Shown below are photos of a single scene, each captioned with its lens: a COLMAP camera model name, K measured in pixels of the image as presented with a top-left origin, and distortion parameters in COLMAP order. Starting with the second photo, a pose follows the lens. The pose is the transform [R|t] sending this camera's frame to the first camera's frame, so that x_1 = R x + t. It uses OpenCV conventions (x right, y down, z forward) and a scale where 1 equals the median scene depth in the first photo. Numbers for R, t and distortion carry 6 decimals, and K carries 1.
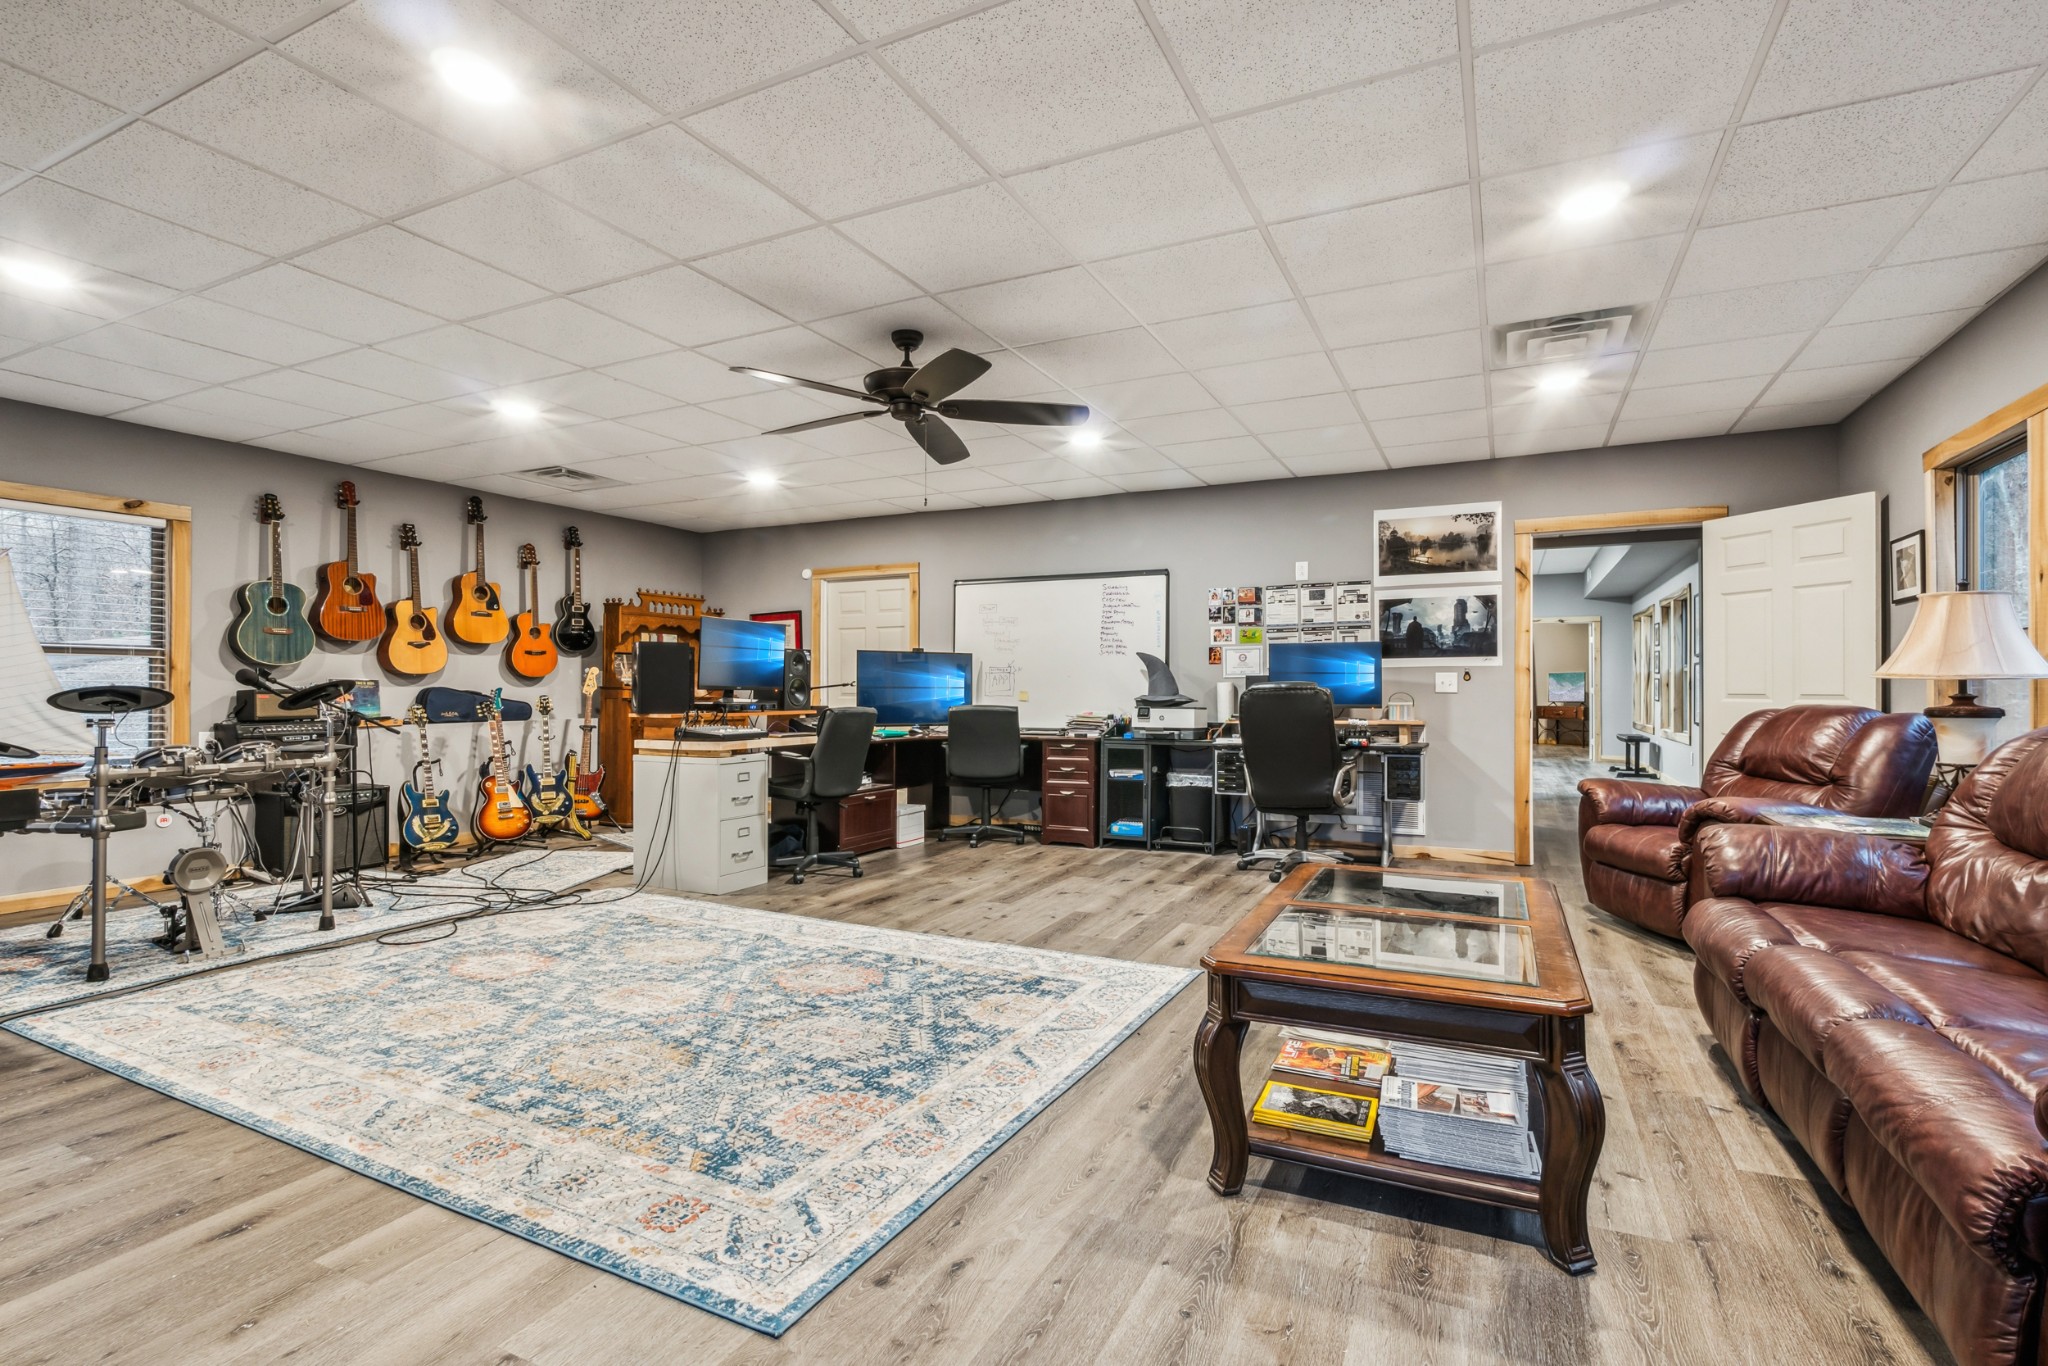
lens RADIAL K [[944.5, 0, 1024.0], [0, 944.5, 683.0], [0, 0, 1]] dist [-0.012684, 0.000243]
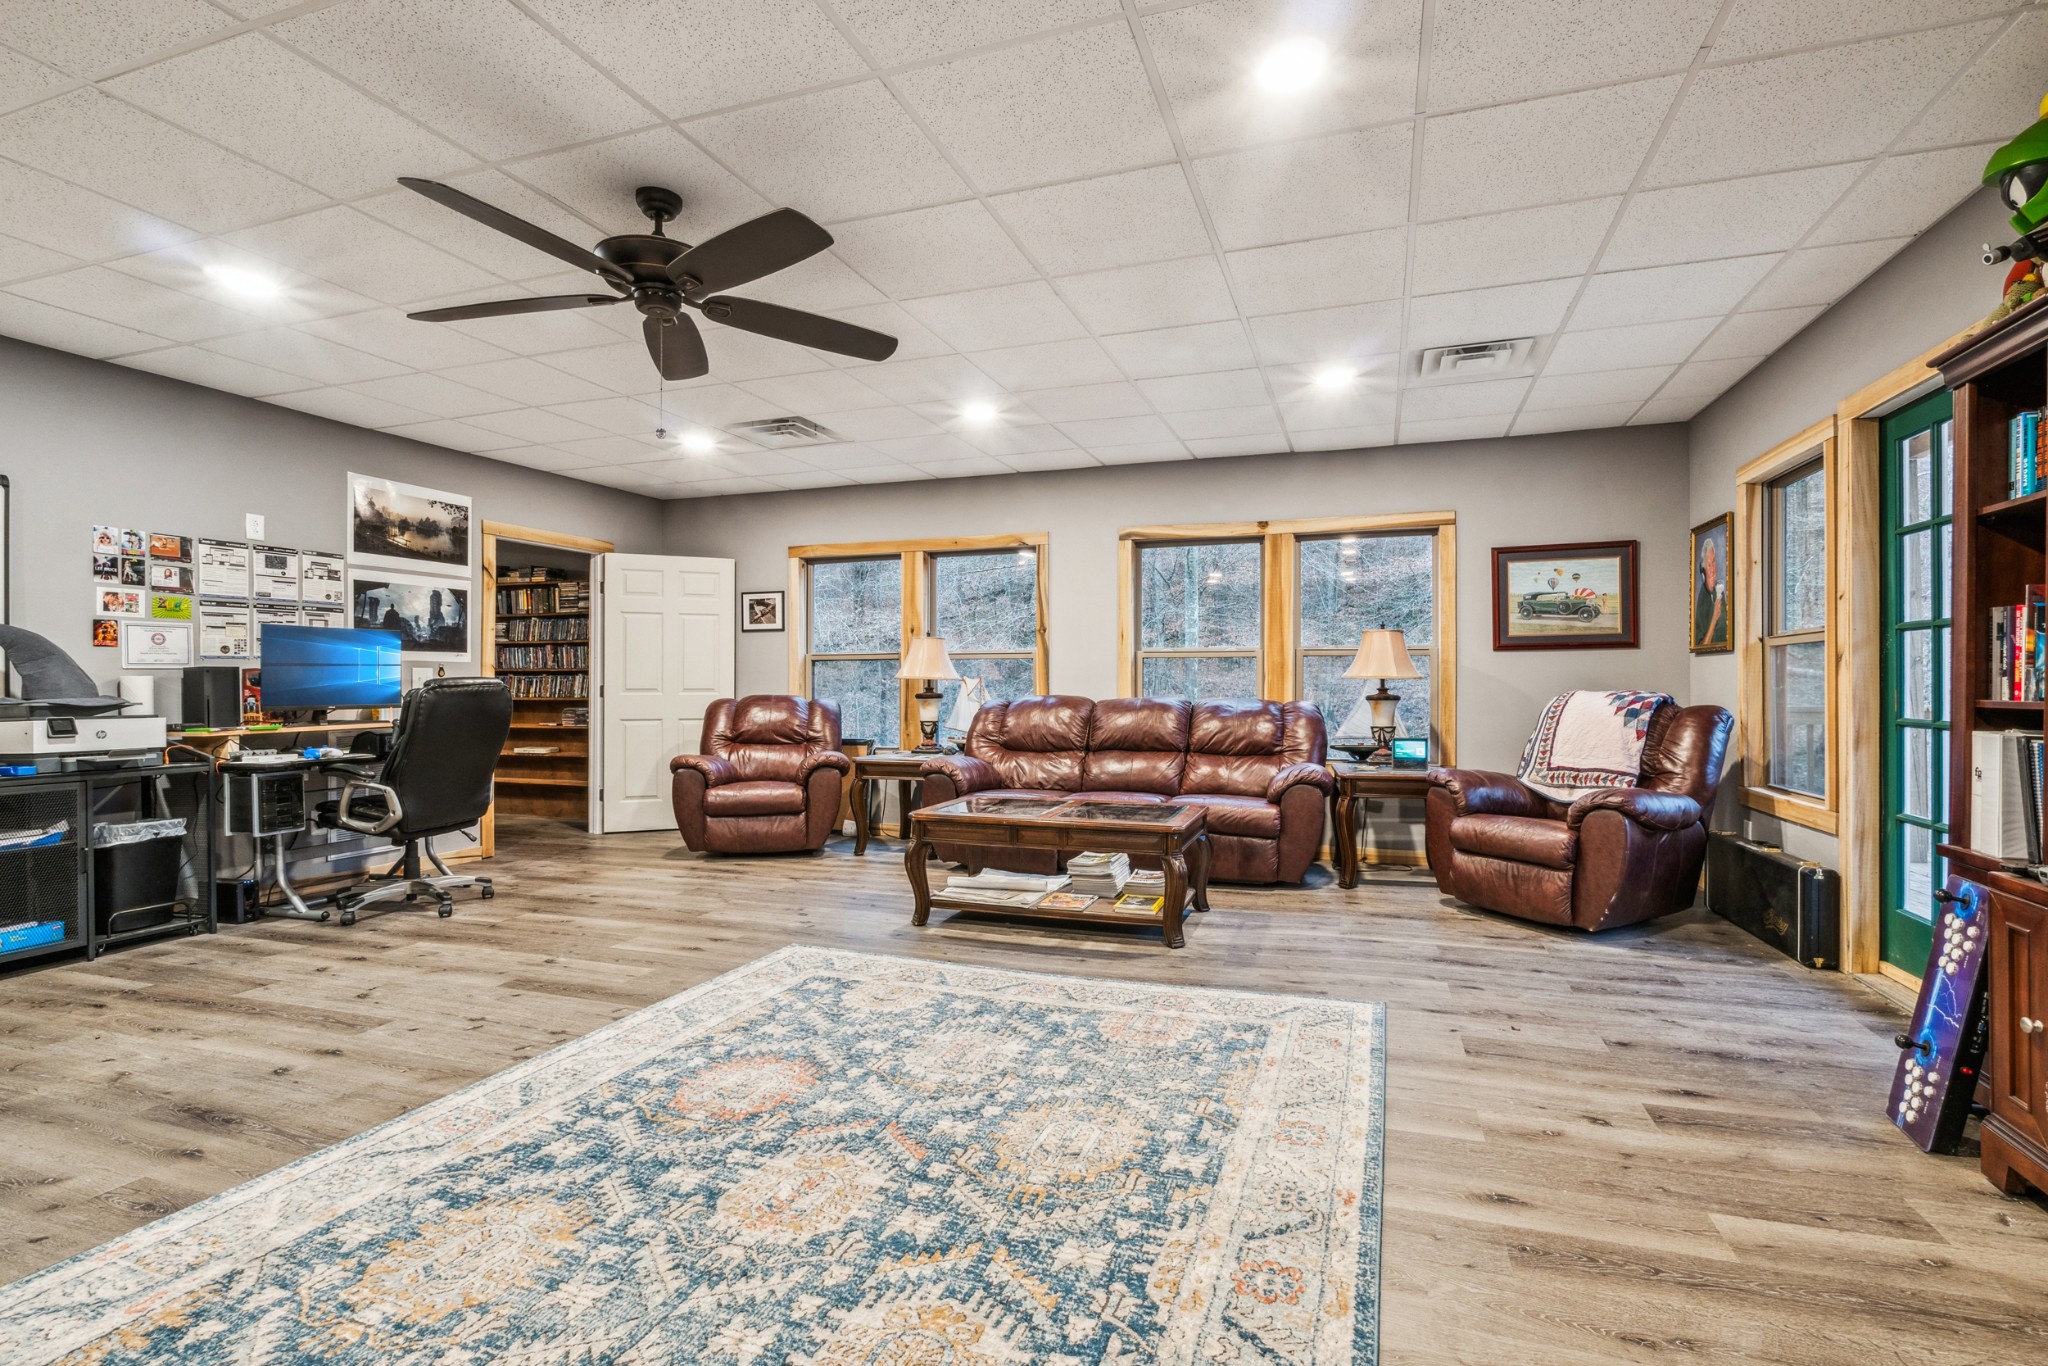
lens RADIAL K [[993.9, 0, 1024.0], [0, 993.9, 683.0], [0, 0, 1]] dist [0.008029, 0.000143]
pose [[-0.125453, -0.000563, 0.992099, -0.609741], [-0.007265, 0.999974, -0.000351, 0.000104], [-0.992073, -0.007251, -0.125454, 0.540091]]
